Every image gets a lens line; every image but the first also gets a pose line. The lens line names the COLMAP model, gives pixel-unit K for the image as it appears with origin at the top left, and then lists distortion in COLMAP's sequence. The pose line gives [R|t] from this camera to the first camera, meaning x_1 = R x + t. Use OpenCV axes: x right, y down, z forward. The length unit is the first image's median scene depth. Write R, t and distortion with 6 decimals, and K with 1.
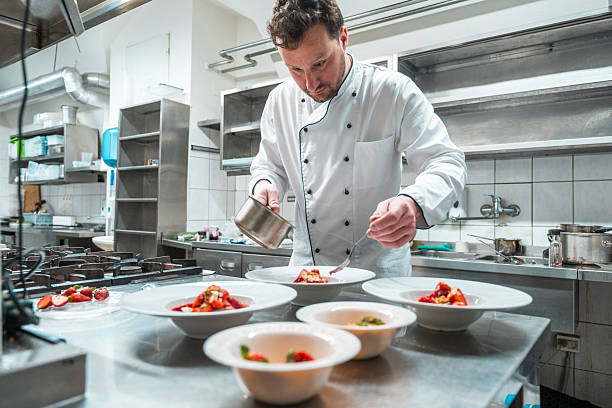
lens RADIAL K [[423.0, 0, 306.0], [0, 423.0, 204.0], [0, 0, 1]] dist [0.008850, 0.002224]
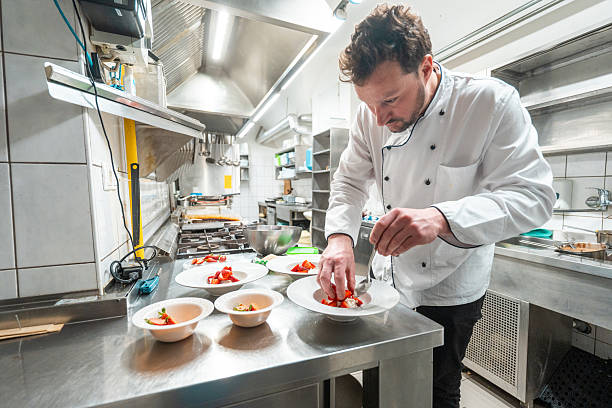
lens RADIAL K [[292.7, 0, 306.0], [0, 292.7, 204.0], [0, 0, 1]] dist [-0.000683, -0.000117]
pose [[0.828876, 0.012479, -0.559293, 0.188297], [0.031846, 0.997078, 0.069442, -0.041012], [0.558525, -0.075370, 0.826056, 0.020795]]
